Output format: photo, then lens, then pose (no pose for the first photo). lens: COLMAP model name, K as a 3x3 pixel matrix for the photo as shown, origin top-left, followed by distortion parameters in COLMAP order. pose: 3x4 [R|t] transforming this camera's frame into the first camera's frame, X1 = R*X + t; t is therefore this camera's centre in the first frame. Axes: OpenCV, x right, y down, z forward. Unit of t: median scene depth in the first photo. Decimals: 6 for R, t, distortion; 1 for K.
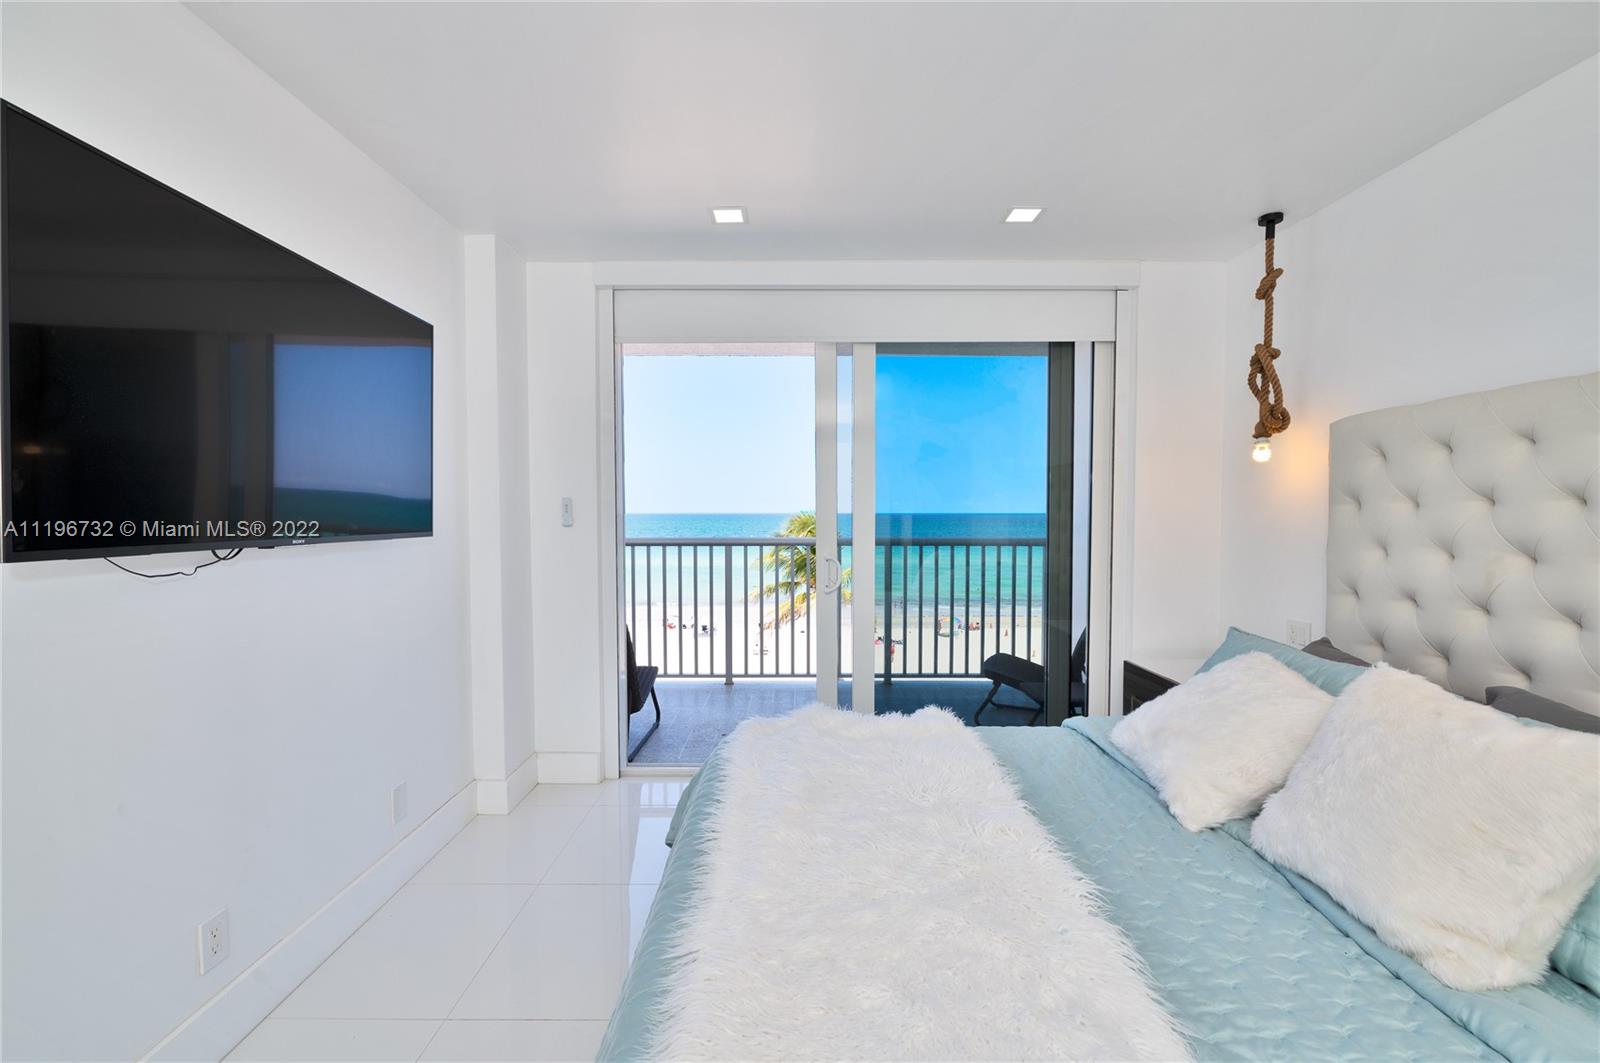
lens RADIAL K [[625.9, 0, 793.2], [0, 625.9, 533.7], [0, 0, 1]] dist [0.001668, 0.000009]
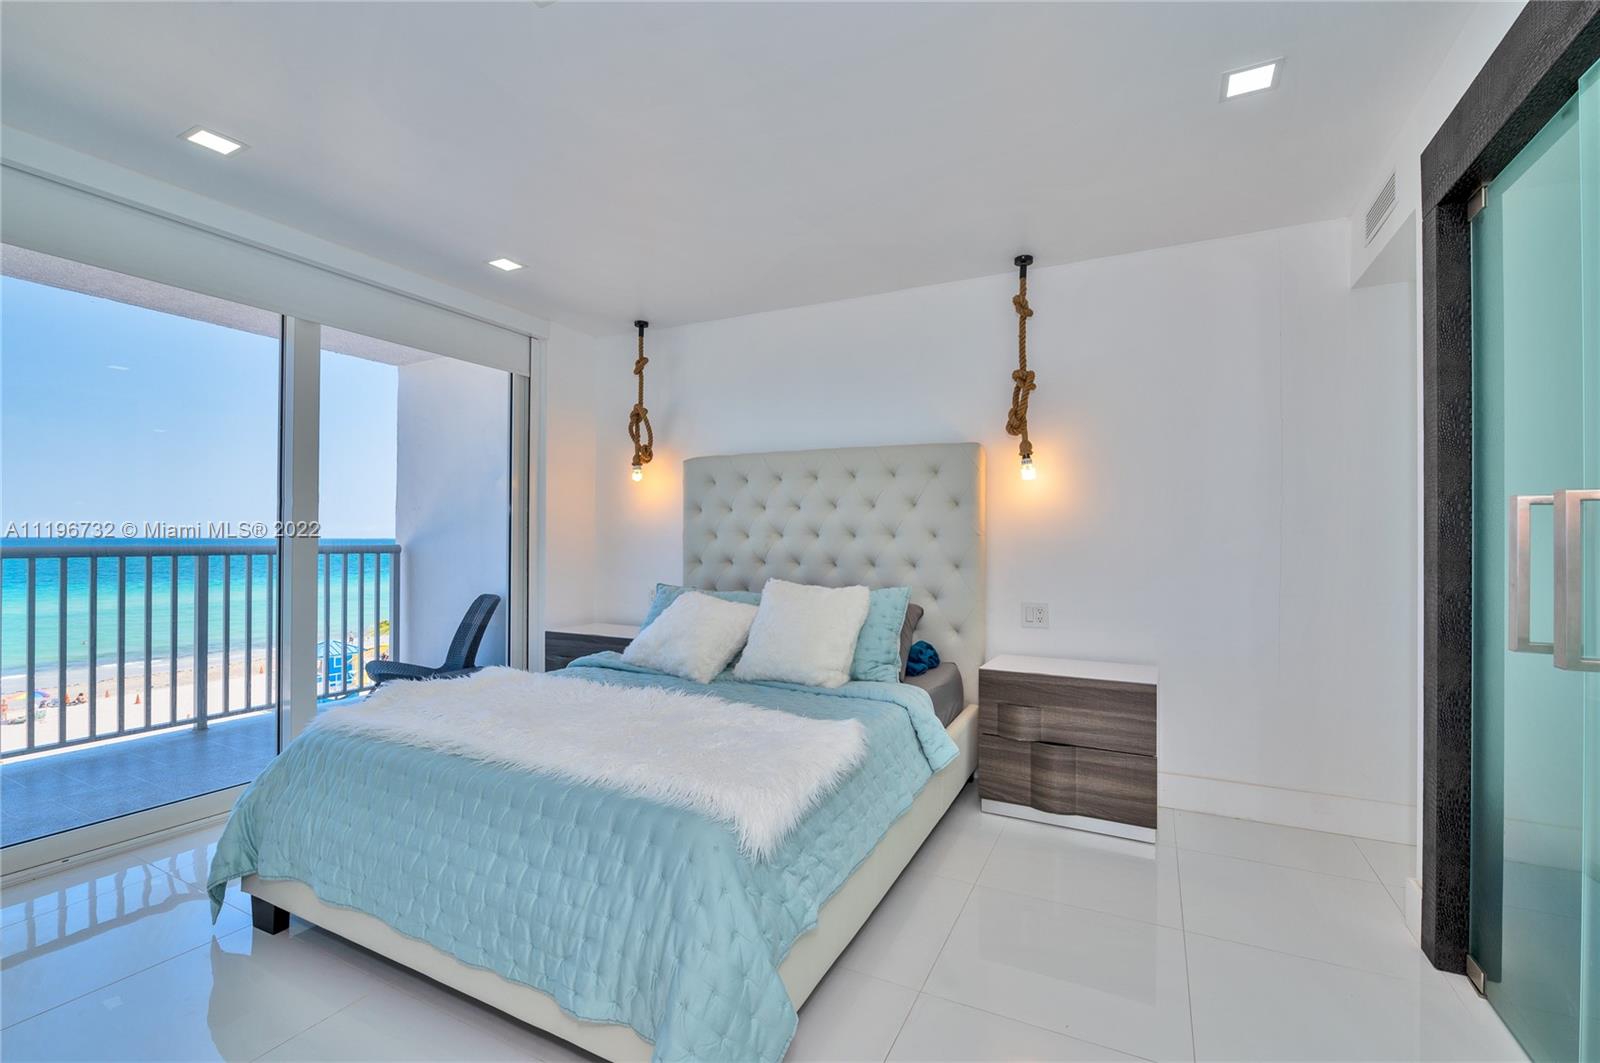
lens RADIAL K [[710.2, 0, 798.1], [0, 710.2, 525.1], [0, 0, 1]] dist [-0.008825, -0.001071]
pose [[0.430044, -0.000440, 0.902808, -0.576368], [0.033811, 0.999306, -0.015619, 0.024193], [-0.902175, 0.037242, 0.429761, -0.060072]]
